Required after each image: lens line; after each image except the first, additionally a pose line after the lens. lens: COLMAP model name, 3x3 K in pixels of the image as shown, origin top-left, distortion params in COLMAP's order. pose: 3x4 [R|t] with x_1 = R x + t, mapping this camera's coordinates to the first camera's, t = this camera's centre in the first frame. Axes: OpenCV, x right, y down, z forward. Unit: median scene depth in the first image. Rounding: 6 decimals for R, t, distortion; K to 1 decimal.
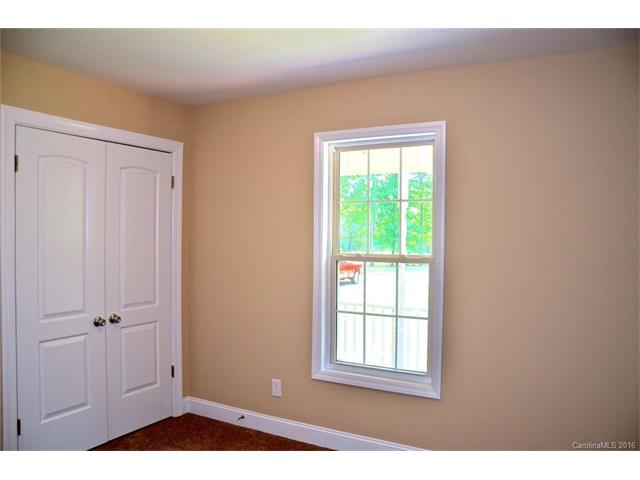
lens RADIAL K [[500.2, 0, 320.0], [0, 500.2, 240.0], [0, 0, 1]] dist [-0.155960, 0.117479]
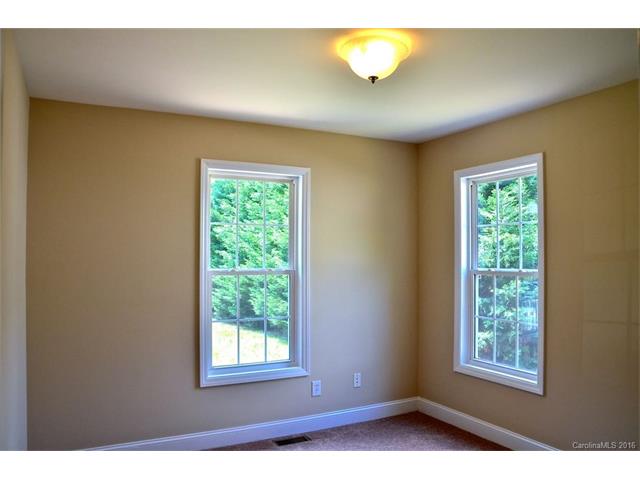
lens RADIAL K [[500.2, 0, 320.0], [0, 500.2, 240.0], [0, 0, 1]] dist [-0.155960, 0.117479]
pose [[0.834409, -0.029493, -0.550357, 0.340488], [0.005980, 0.998993, -0.044469, 0.007693], [0.551114, 0.033814, 0.833745, -0.181428]]
